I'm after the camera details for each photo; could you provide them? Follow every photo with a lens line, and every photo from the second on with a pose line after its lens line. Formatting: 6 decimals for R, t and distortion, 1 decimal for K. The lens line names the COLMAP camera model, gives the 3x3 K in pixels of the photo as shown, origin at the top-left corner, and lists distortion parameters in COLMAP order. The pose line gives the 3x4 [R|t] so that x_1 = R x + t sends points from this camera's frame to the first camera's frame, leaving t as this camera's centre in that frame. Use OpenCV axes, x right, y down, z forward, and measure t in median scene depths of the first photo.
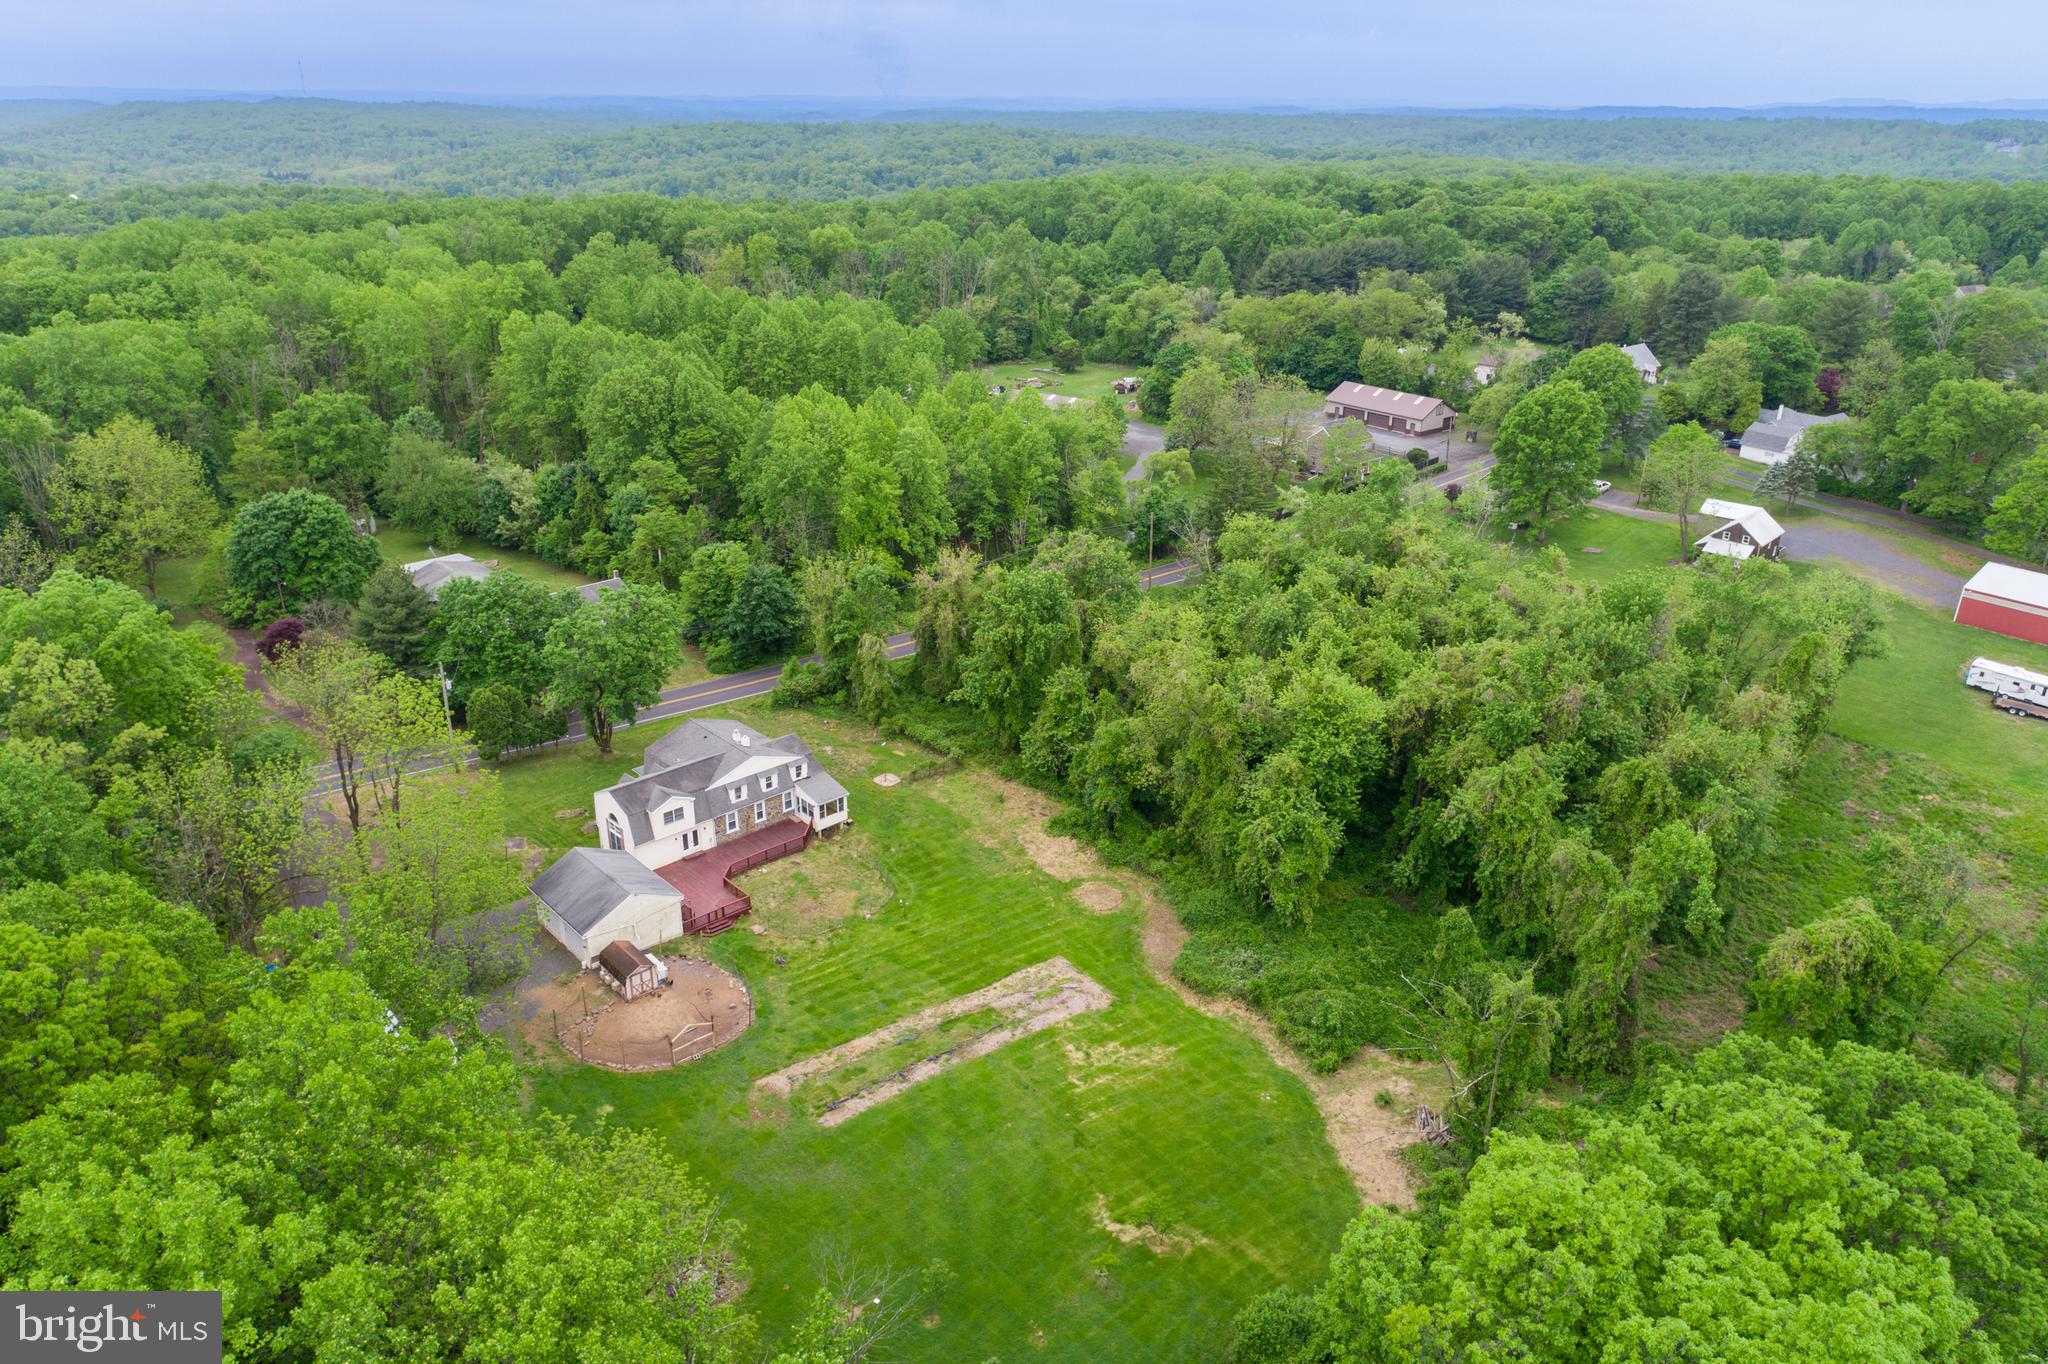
lens RADIAL K [[1391.2, 0, 1022.1], [0, 1391.2, 684.7], [0, 0, 1]] dist [-0.004225, 0.015329]
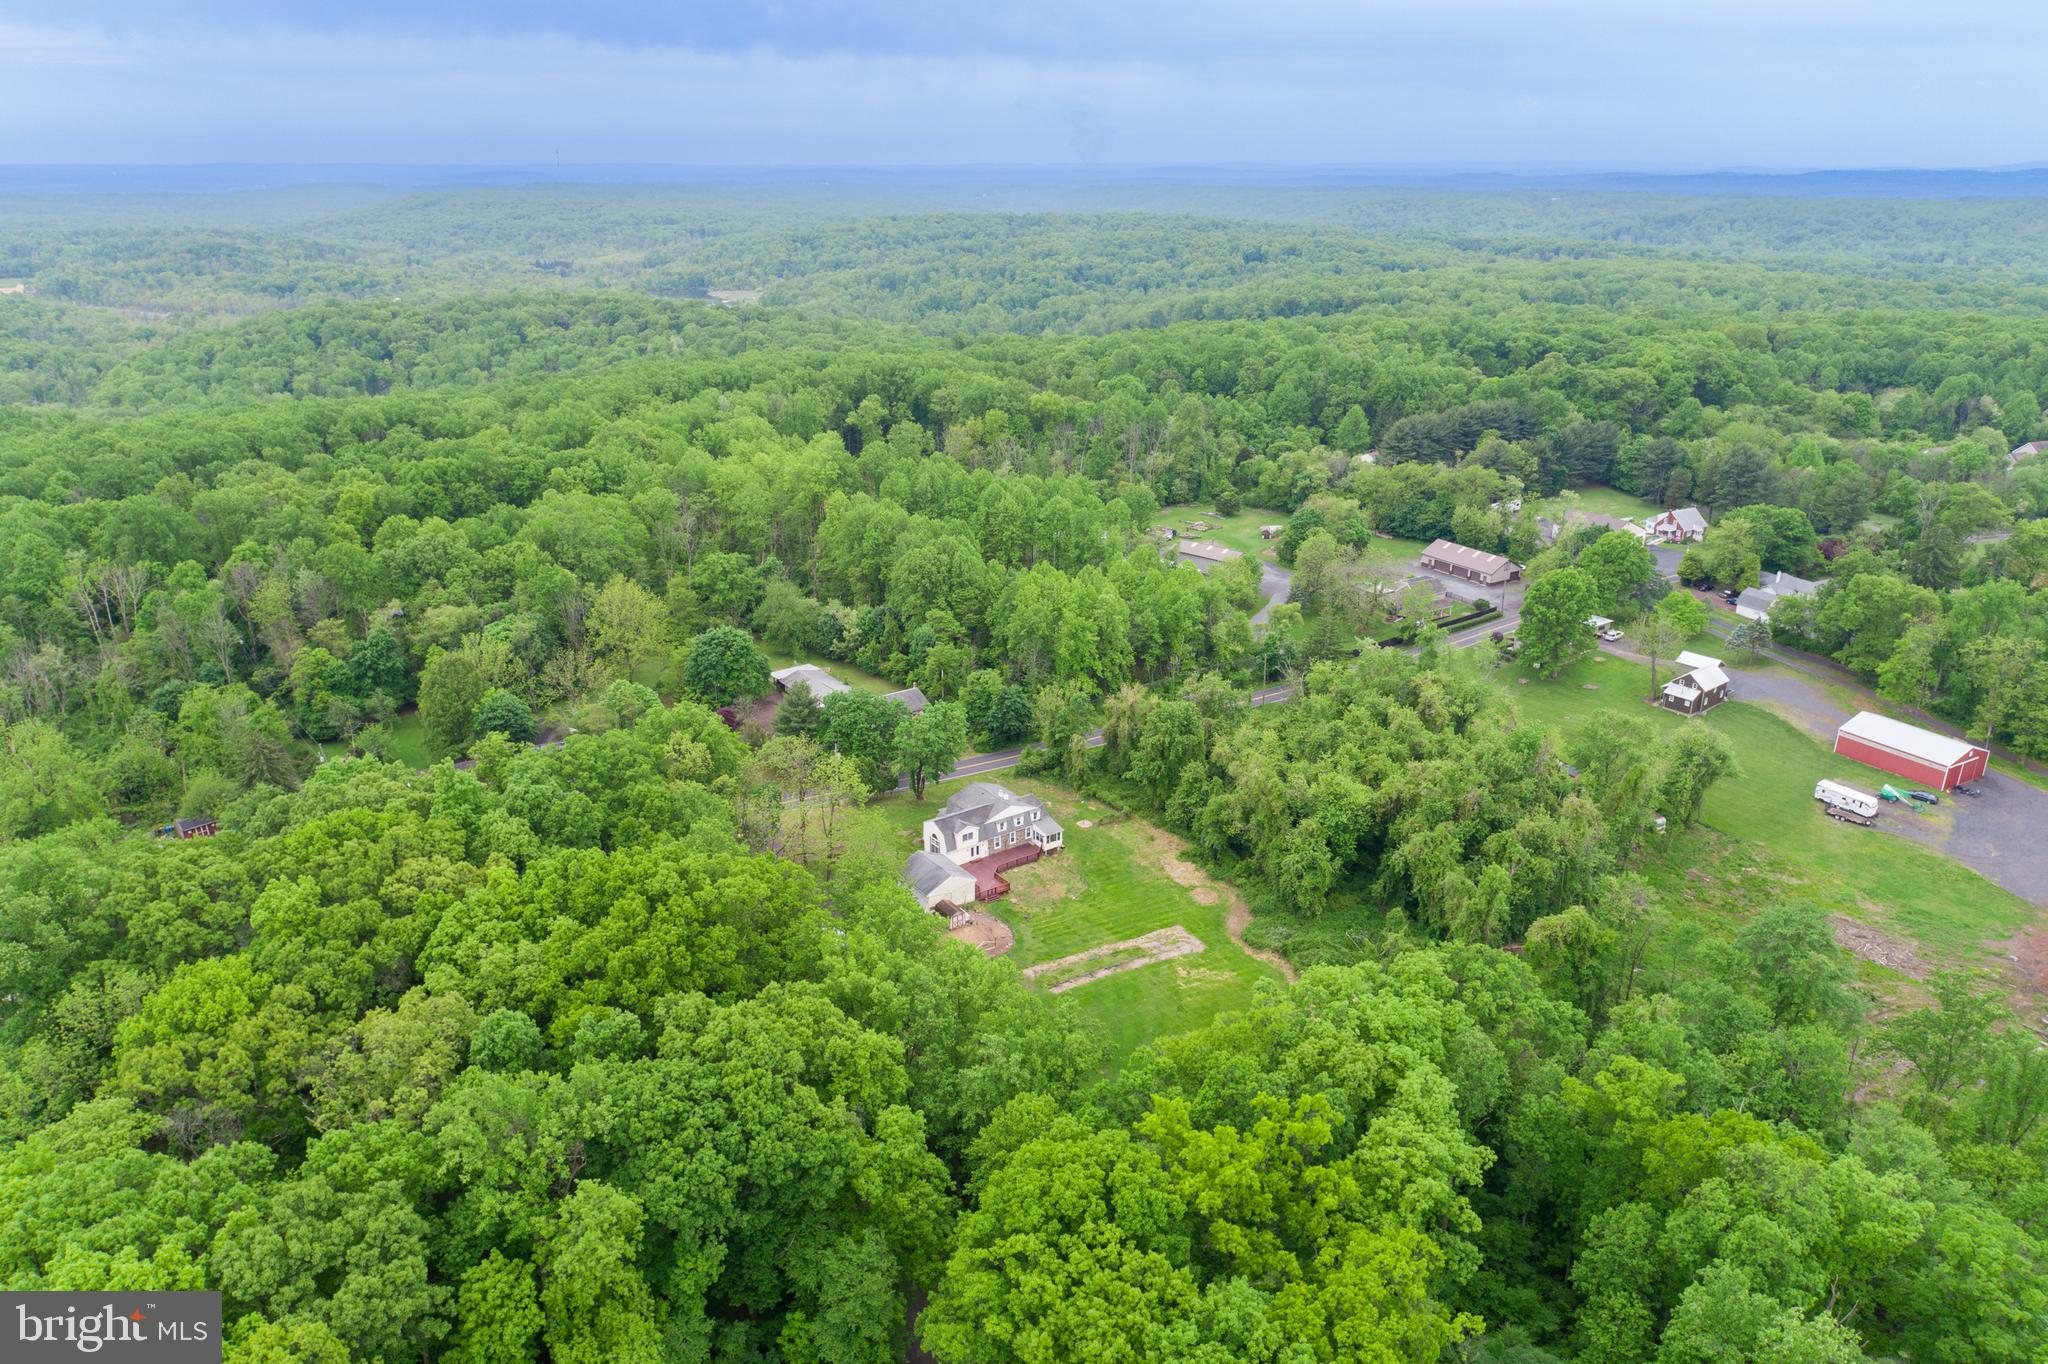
lens RADIAL K [[1391.2, 0, 1021.7], [0, 1391.2, 688.9], [0, 0, 1]] dist [-0.004225, 0.015329]
pose [[0.991054, 0.038719, -0.127723, 0.035986], [-0.043476, 0.998453, -0.034663, -0.032803], [0.126184, 0.039906, 0.991204, -0.685117]]
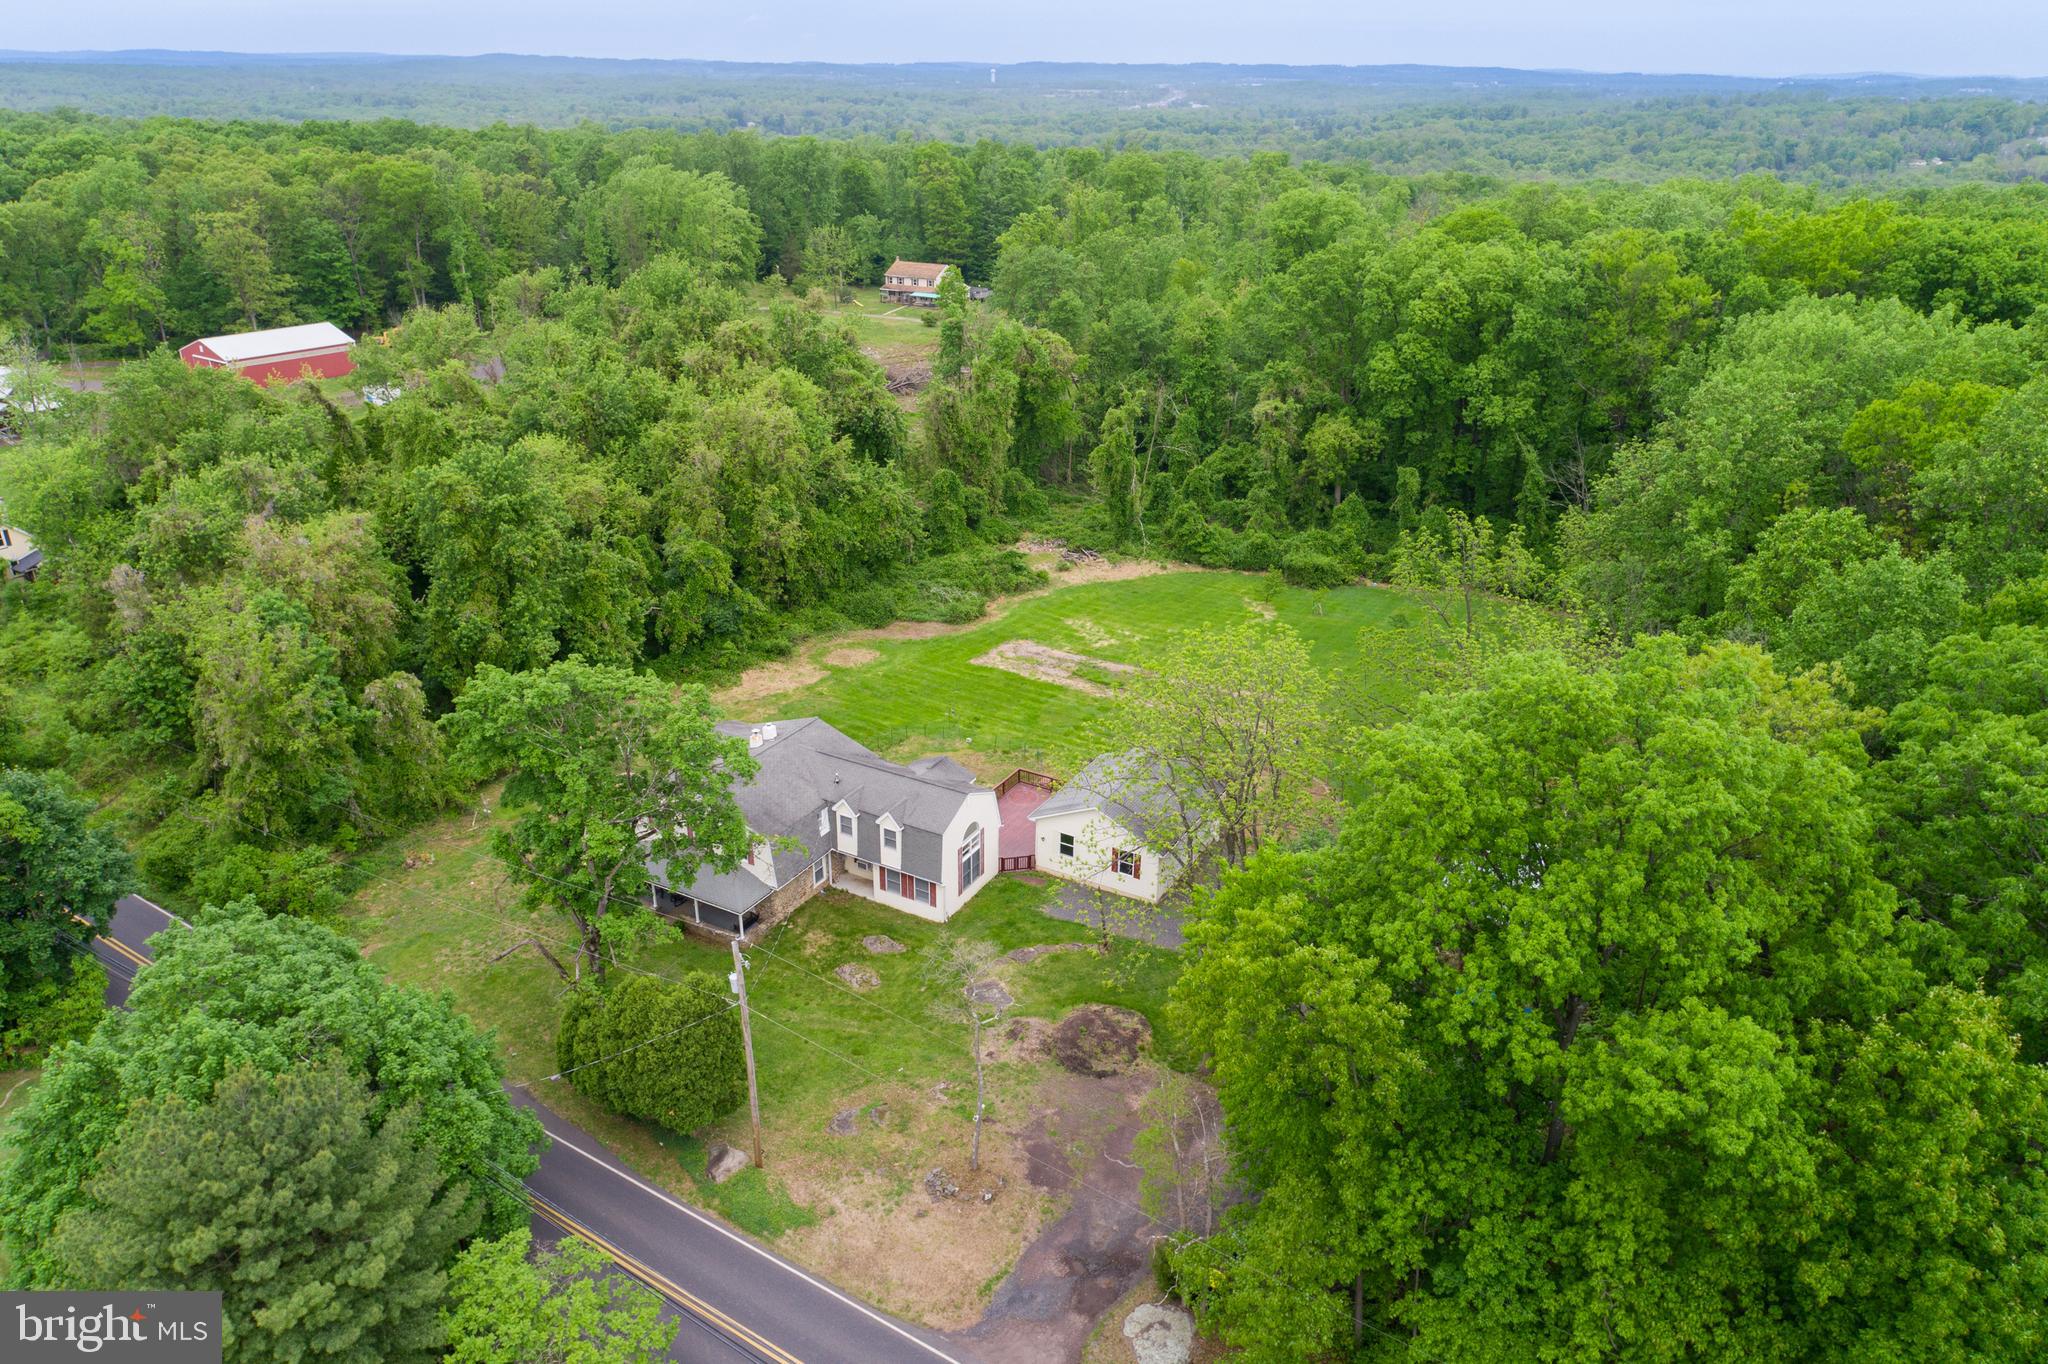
lens RADIAL K [[1391.2, 0, 1021.1], [0, 1391.2, 686.9], [0, 0, 1]] dist [-0.004225, 0.015329]
pose [[-0.299628, -0.398485, 0.866853, -0.730859], [0.364360, 0.791932, 0.489985, -0.231655], [-0.881740, 0.462660, -0.092092, 0.882411]]
